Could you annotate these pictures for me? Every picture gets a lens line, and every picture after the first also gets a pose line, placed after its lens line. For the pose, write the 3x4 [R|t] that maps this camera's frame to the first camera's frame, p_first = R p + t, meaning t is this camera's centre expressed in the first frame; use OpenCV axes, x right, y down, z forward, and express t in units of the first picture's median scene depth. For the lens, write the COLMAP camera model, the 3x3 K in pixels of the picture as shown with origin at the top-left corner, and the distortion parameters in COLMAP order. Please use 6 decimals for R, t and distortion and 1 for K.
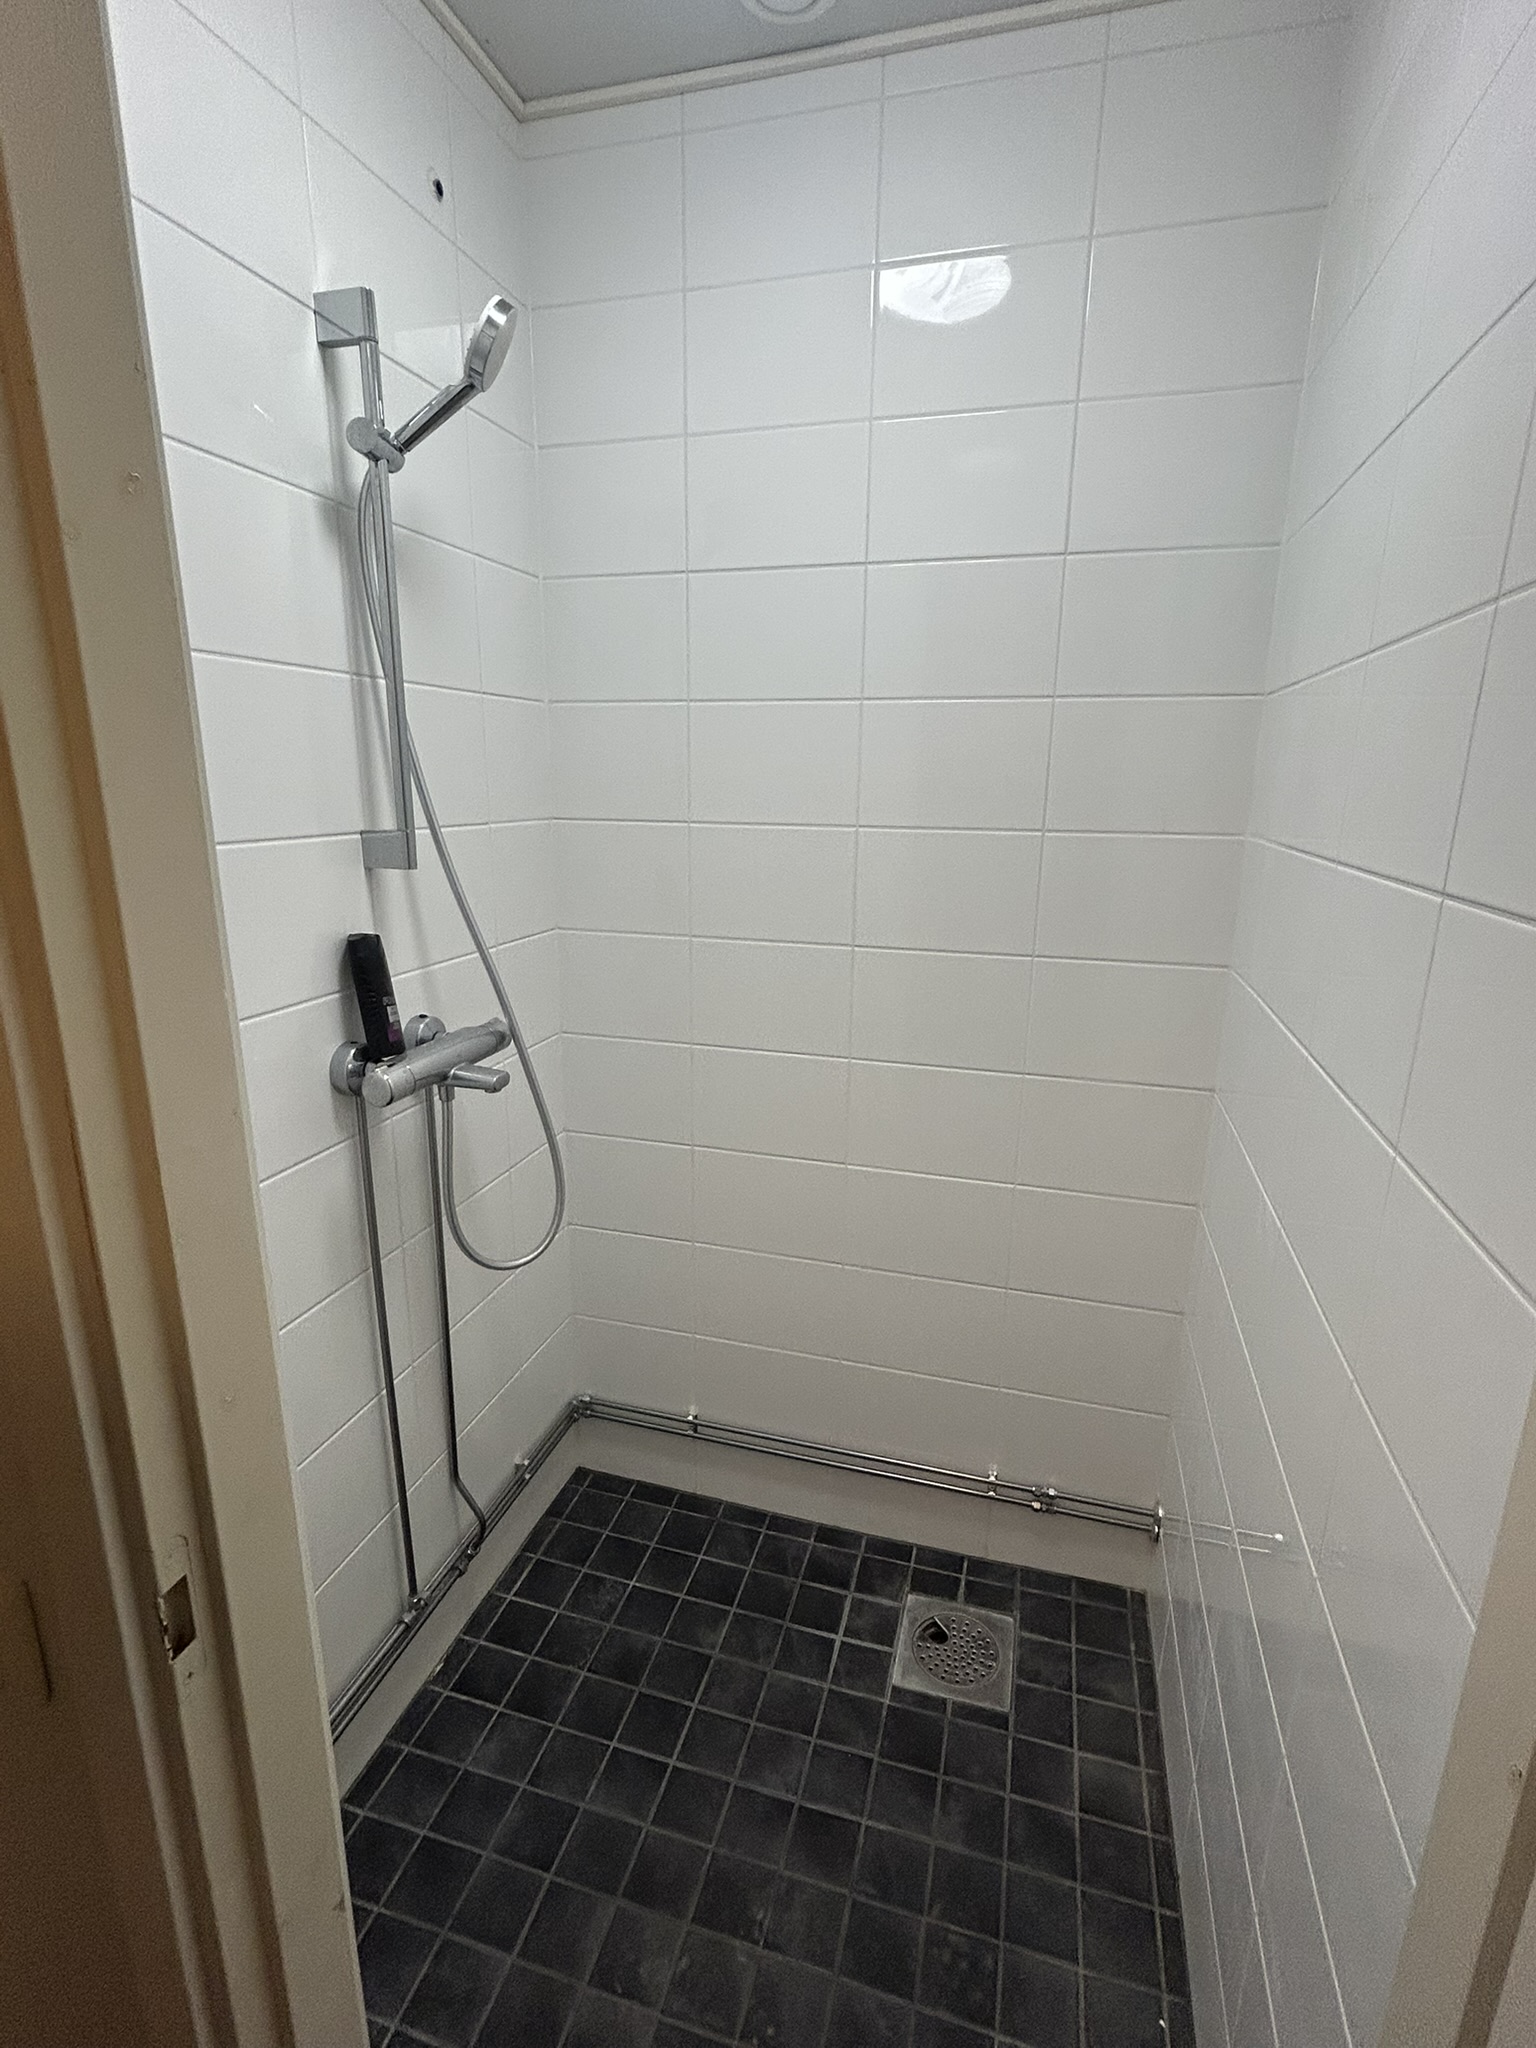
lens RADIAL K [[968.5, 0, 768.0], [0, 968.5, 1024.0], [0, 0, 1]] dist [-0.004383, 0.000782]
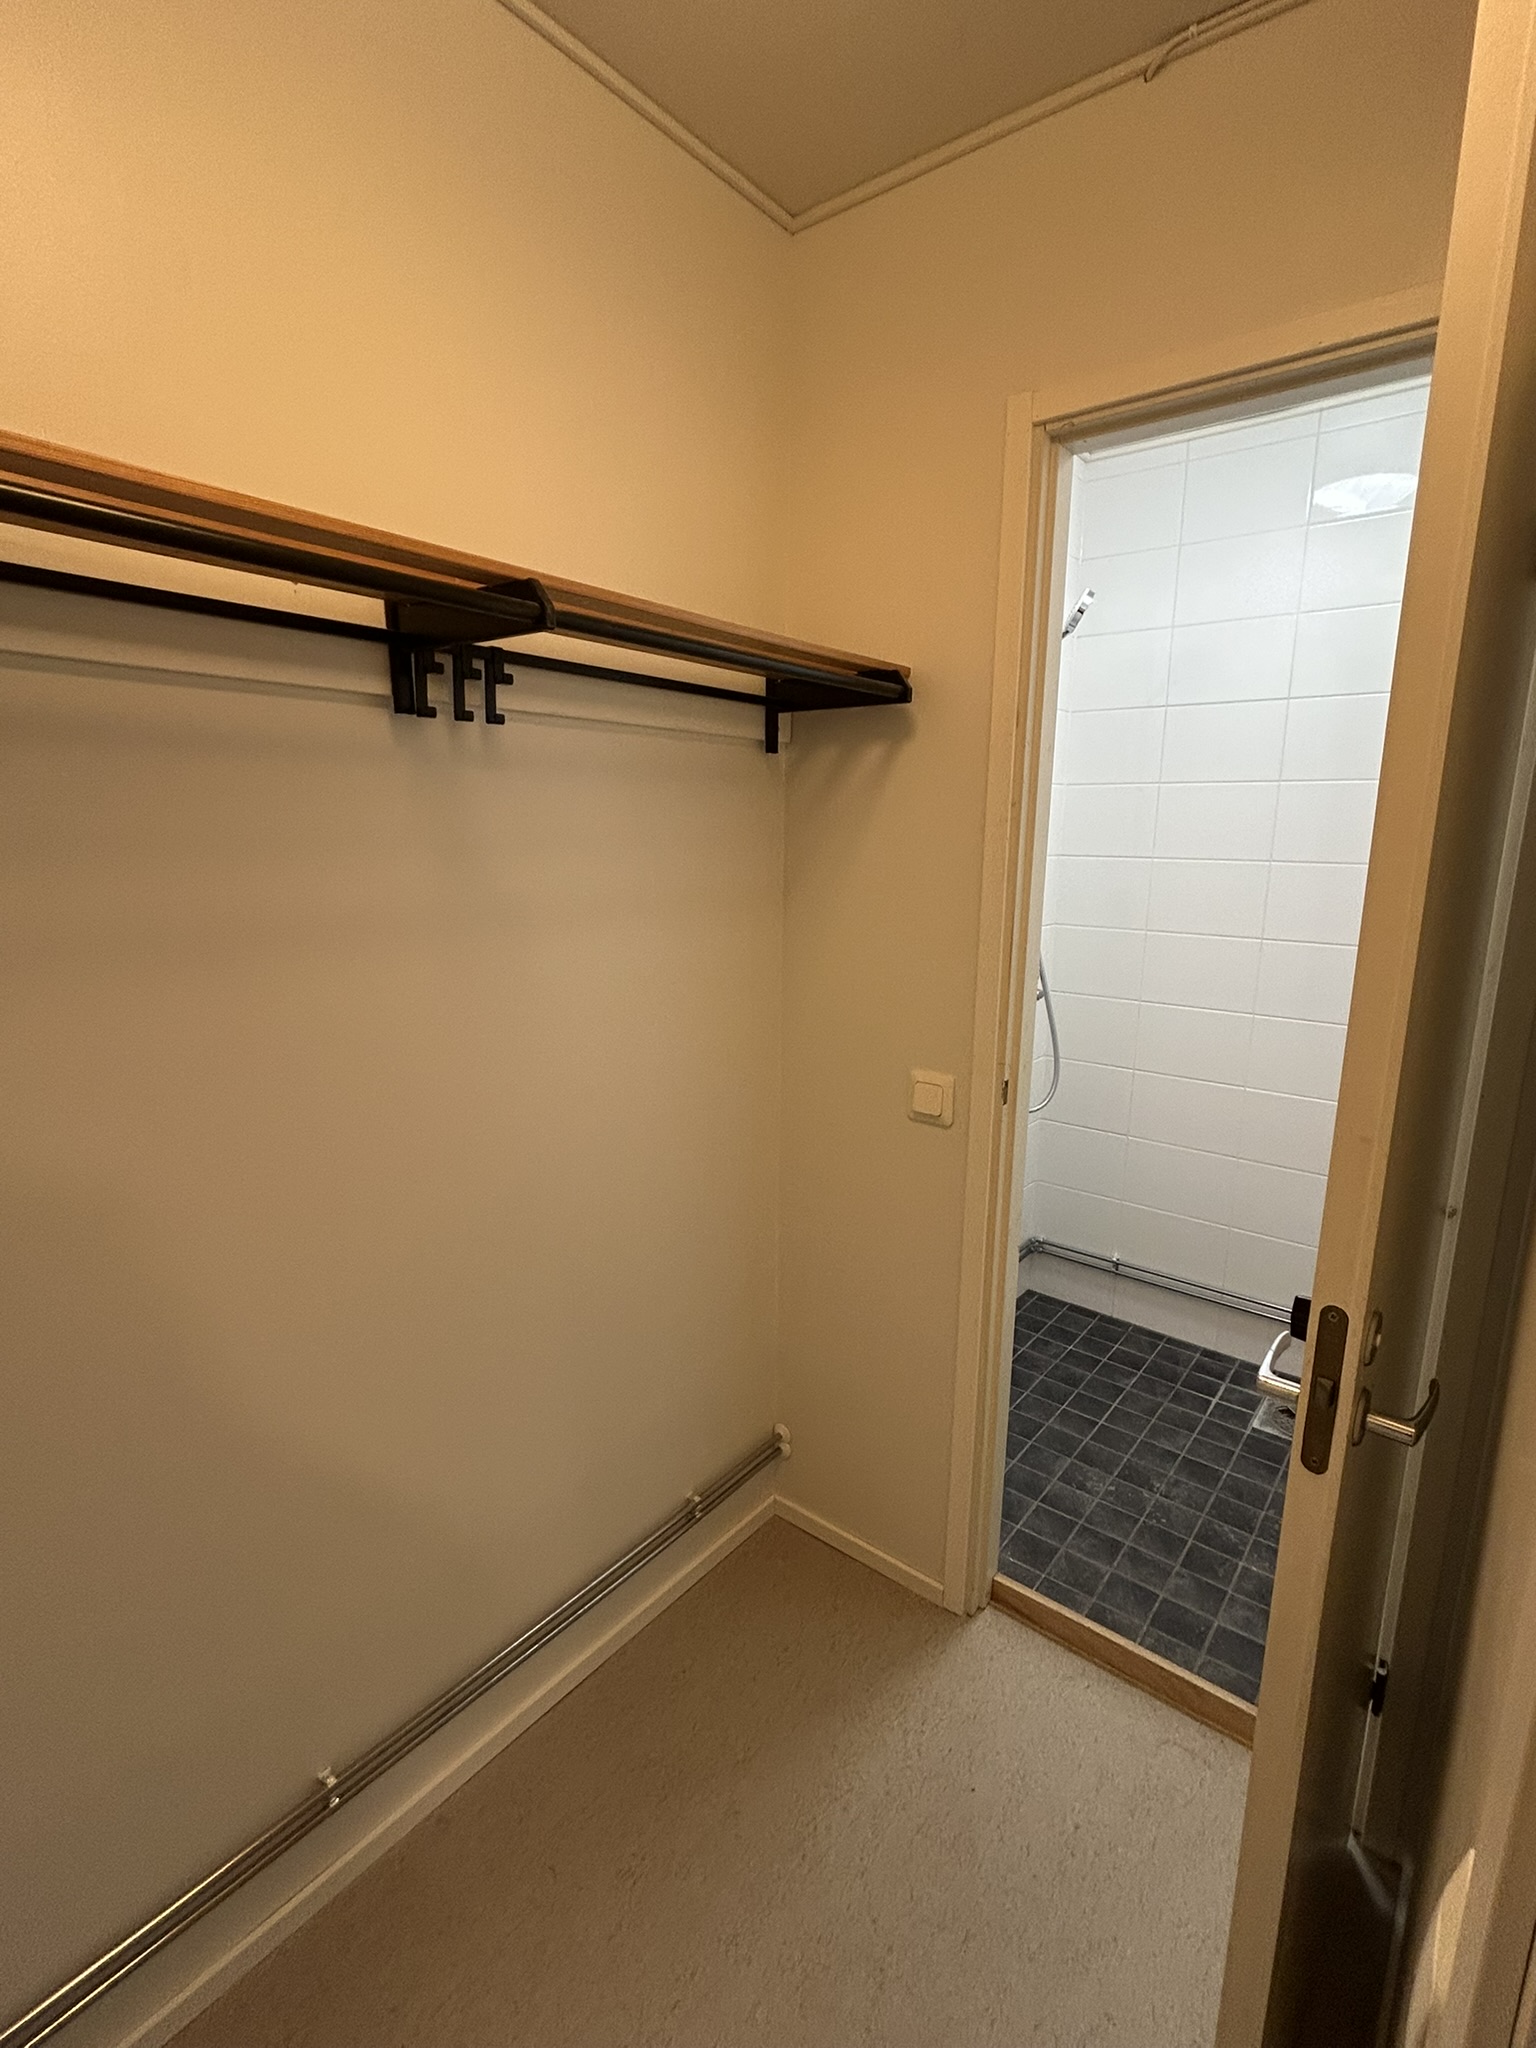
lens RADIAL K [[968.5, 0, 768.0], [0, 968.5, 1024.0], [0, 0, 1]] dist [-0.004383, 0.000782]
pose [[0.924906, 0.074529, -0.372818, -0.052123], [-0.094781, 0.994838, -0.036261, 0.177453], [0.368191, 0.068874, 0.927196, -0.672721]]
